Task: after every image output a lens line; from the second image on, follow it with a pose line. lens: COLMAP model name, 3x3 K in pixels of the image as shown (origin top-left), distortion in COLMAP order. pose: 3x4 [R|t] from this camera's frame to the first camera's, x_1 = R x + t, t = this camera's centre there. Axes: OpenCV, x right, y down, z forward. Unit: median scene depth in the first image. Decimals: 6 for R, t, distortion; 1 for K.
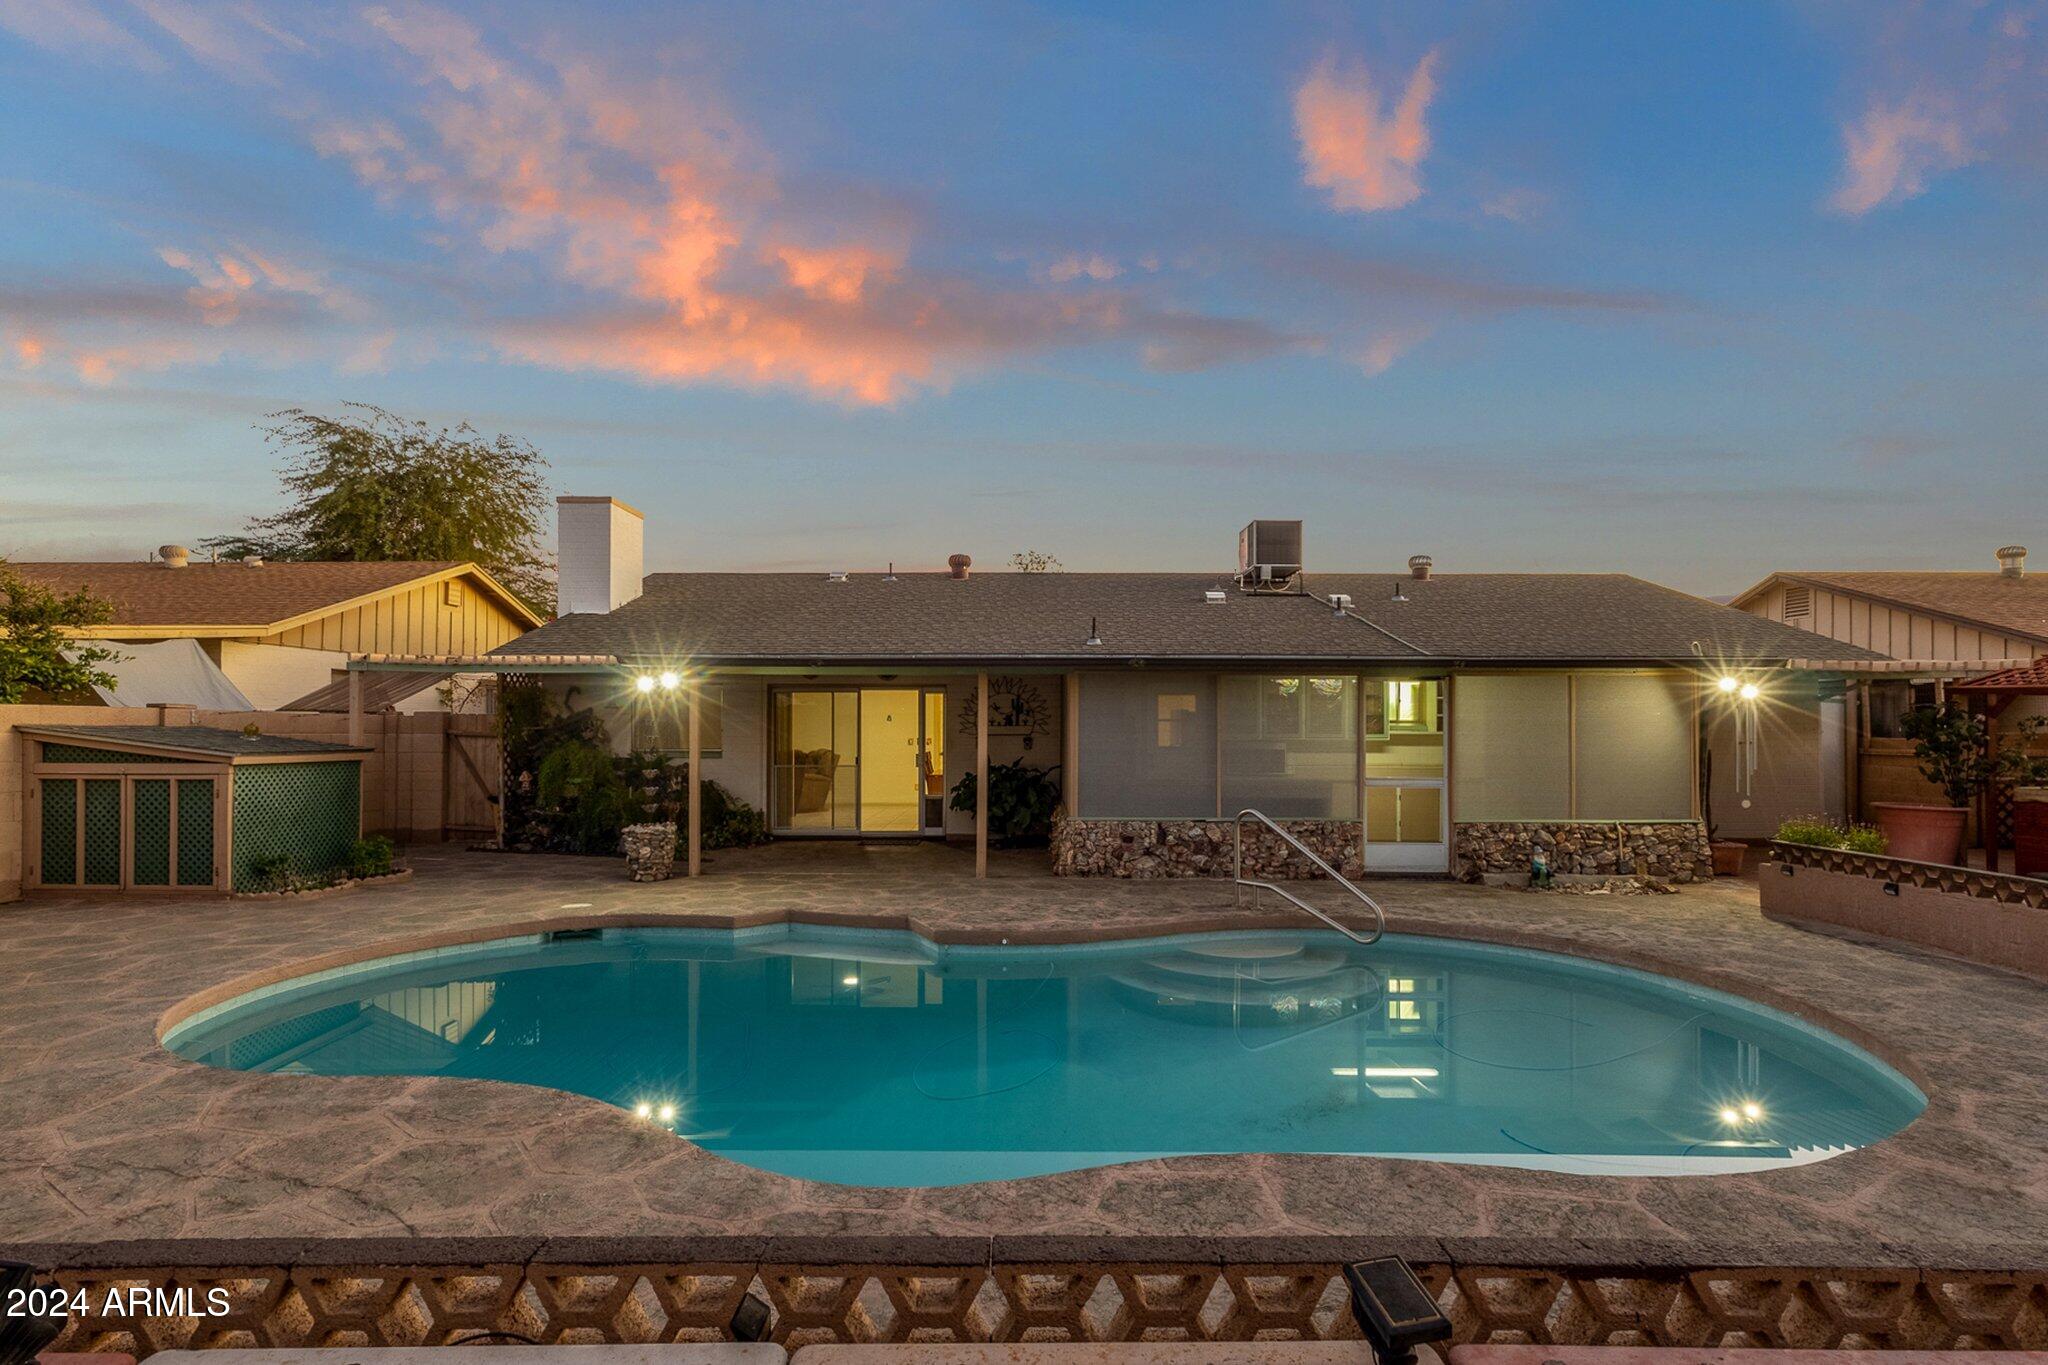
lens RADIAL K [[986.3, 0, 1027.3], [0, 986.3, 709.4], [0, 0, 1]] dist [0.006251, 0.000217]
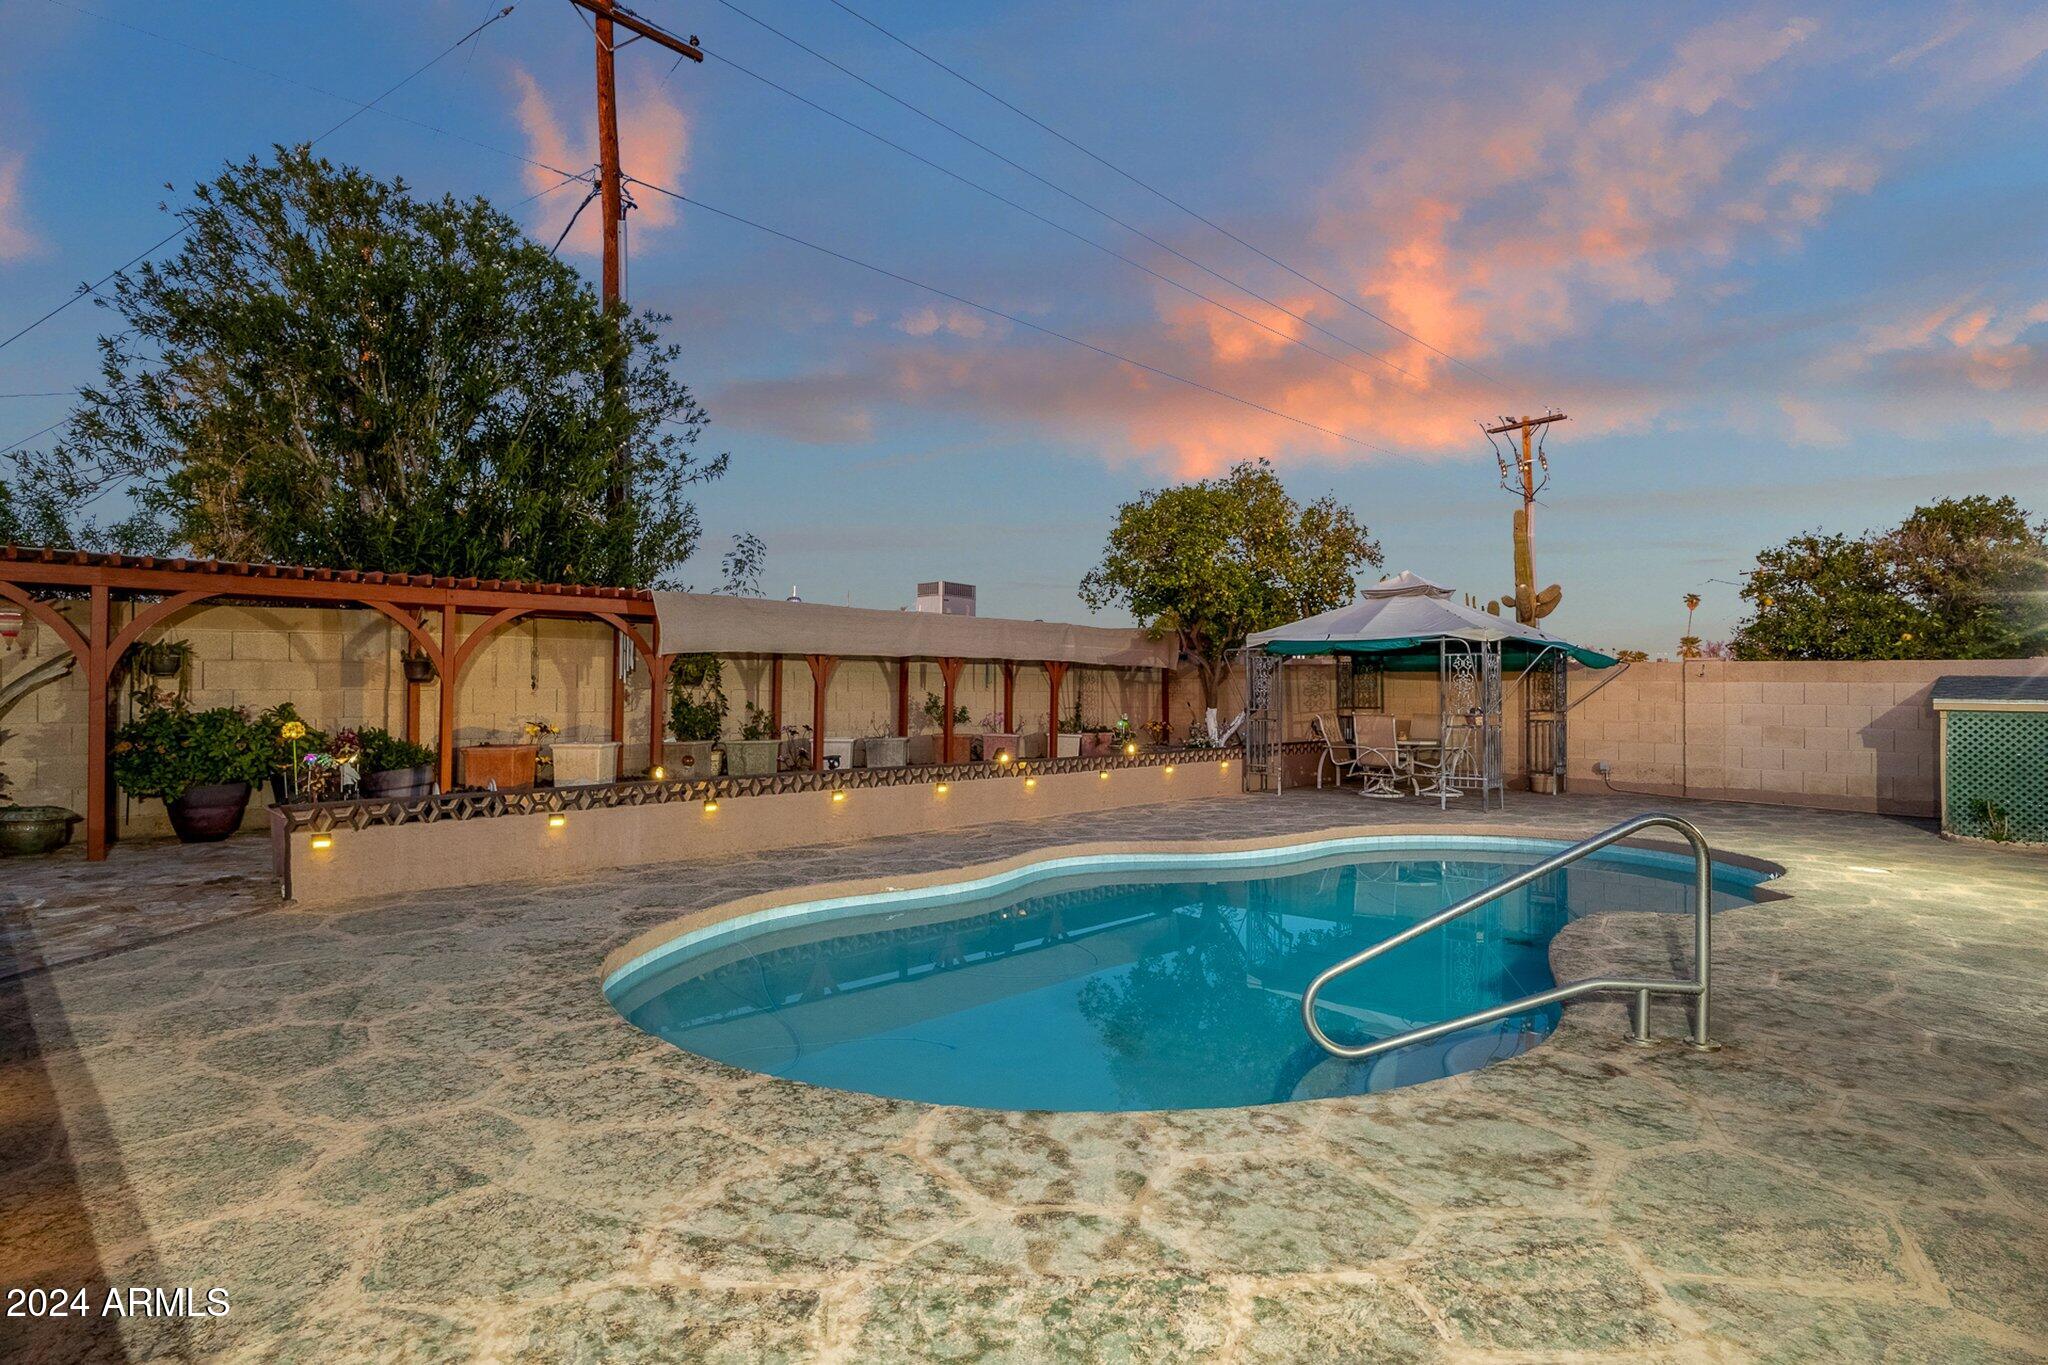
lens RADIAL K [[1055.9, 0, 1015.5], [0, 1055.9, 680.0], [0, 0, 1]] dist [-0.003889, 0.000552]
pose [[-0.691144, -0.016091, -0.722538, 0.617003], [0.003722, 0.999660, -0.025823, 0.042940], [0.722708, -0.020537, -0.690849, 0.912030]]
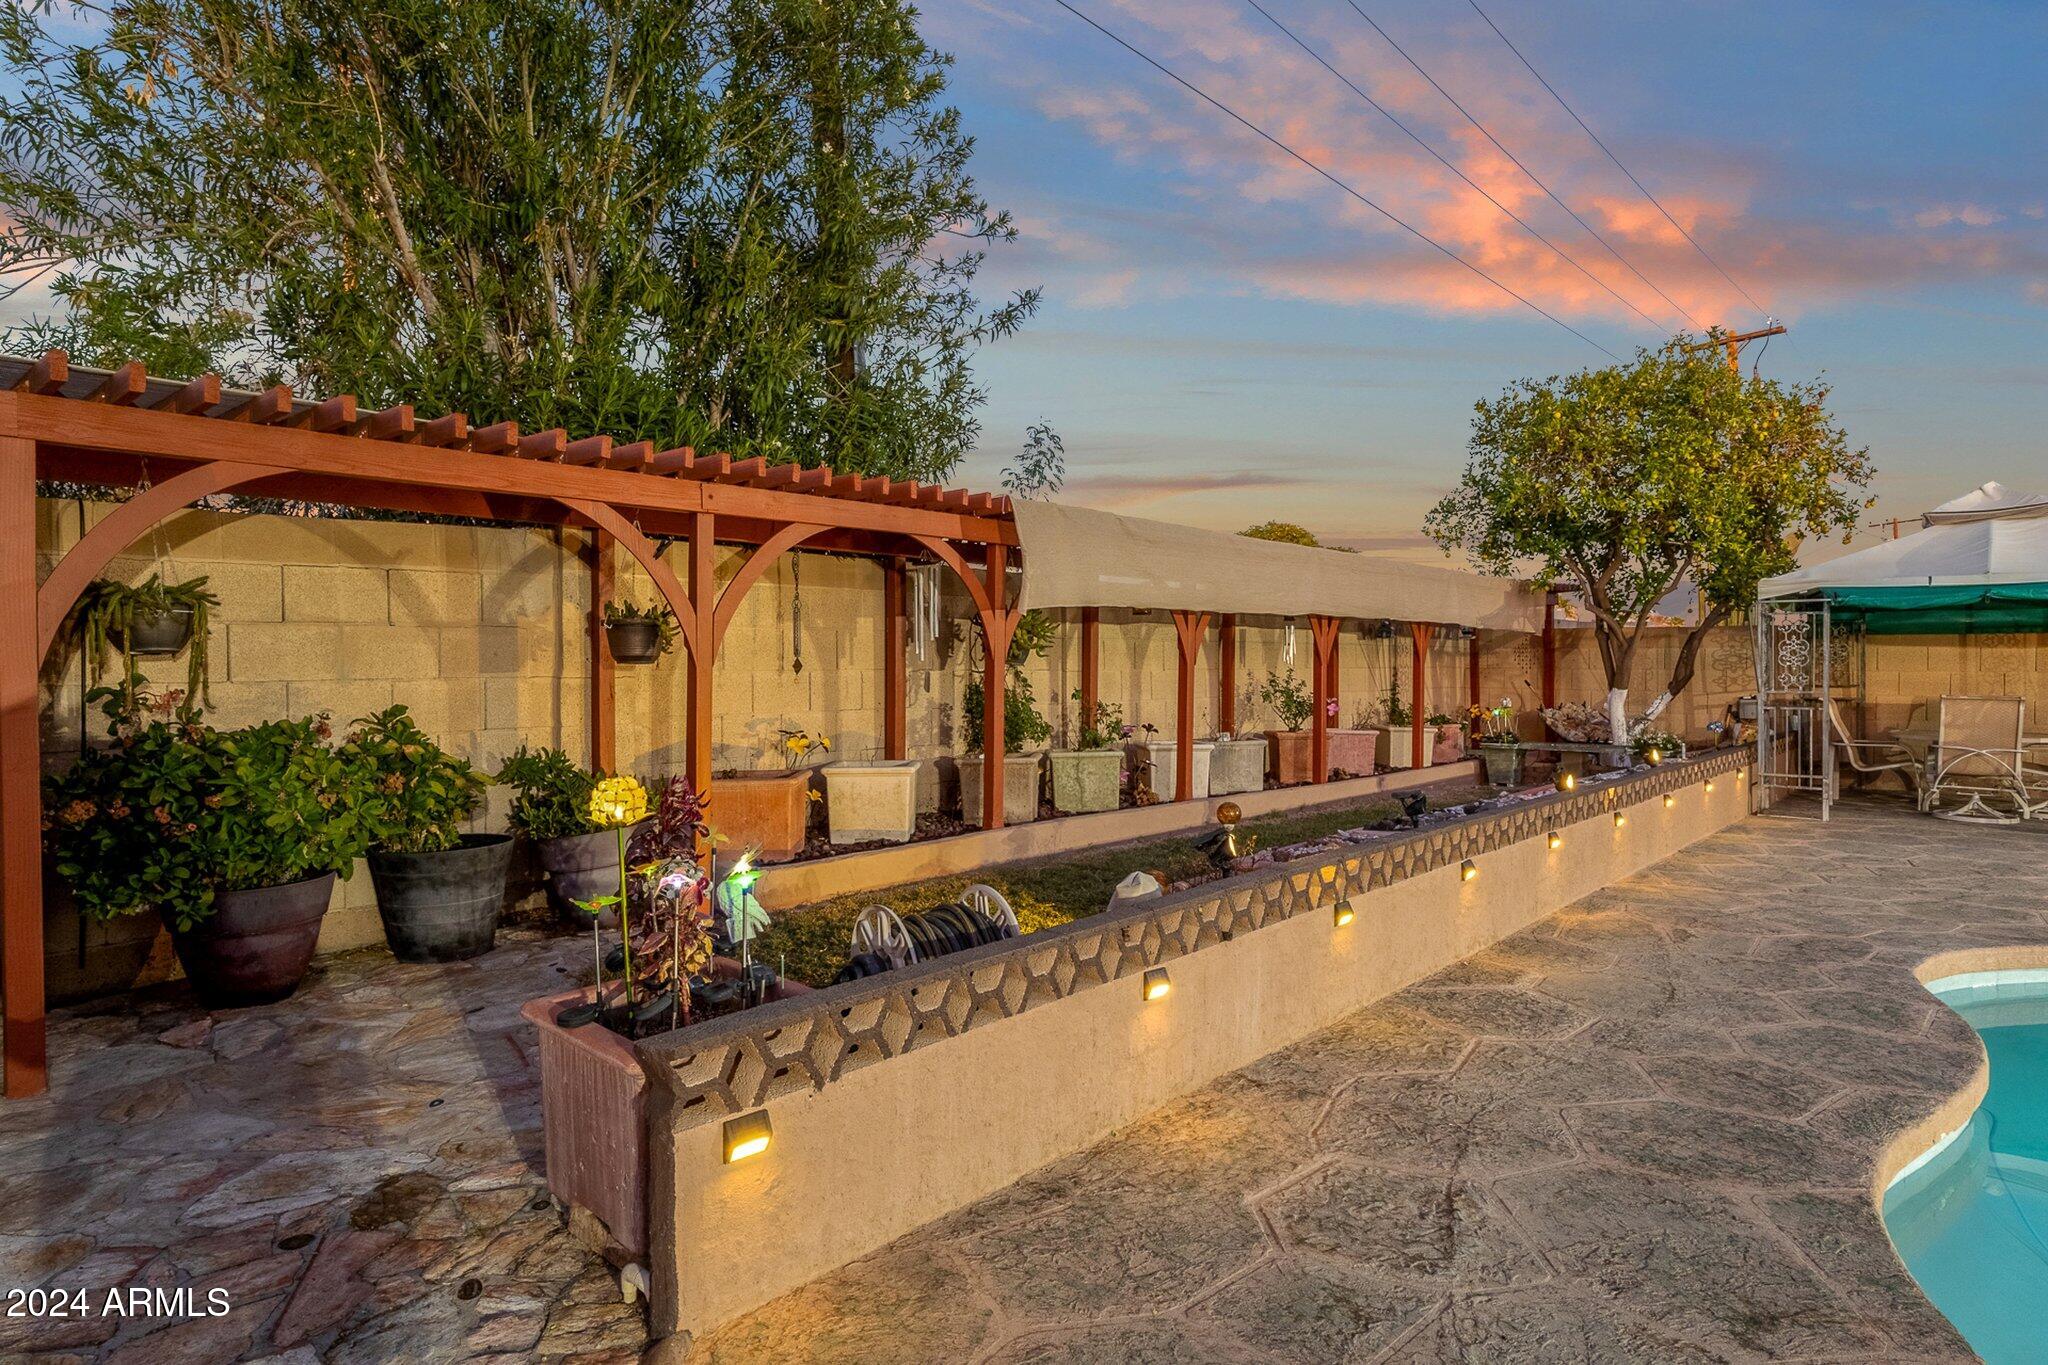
lens RADIAL K [[1120.9, 0, 1025.4], [0, 1120.9, 680.5], [0, 0, 1]] dist [0.014140, -0.001808]
pose [[-0.669751, 0.007445, -0.742548, 0.576217], [0.013289, 0.999910, -0.001960, 0.030480], [0.742466, -0.011180, -0.669790, 0.369586]]
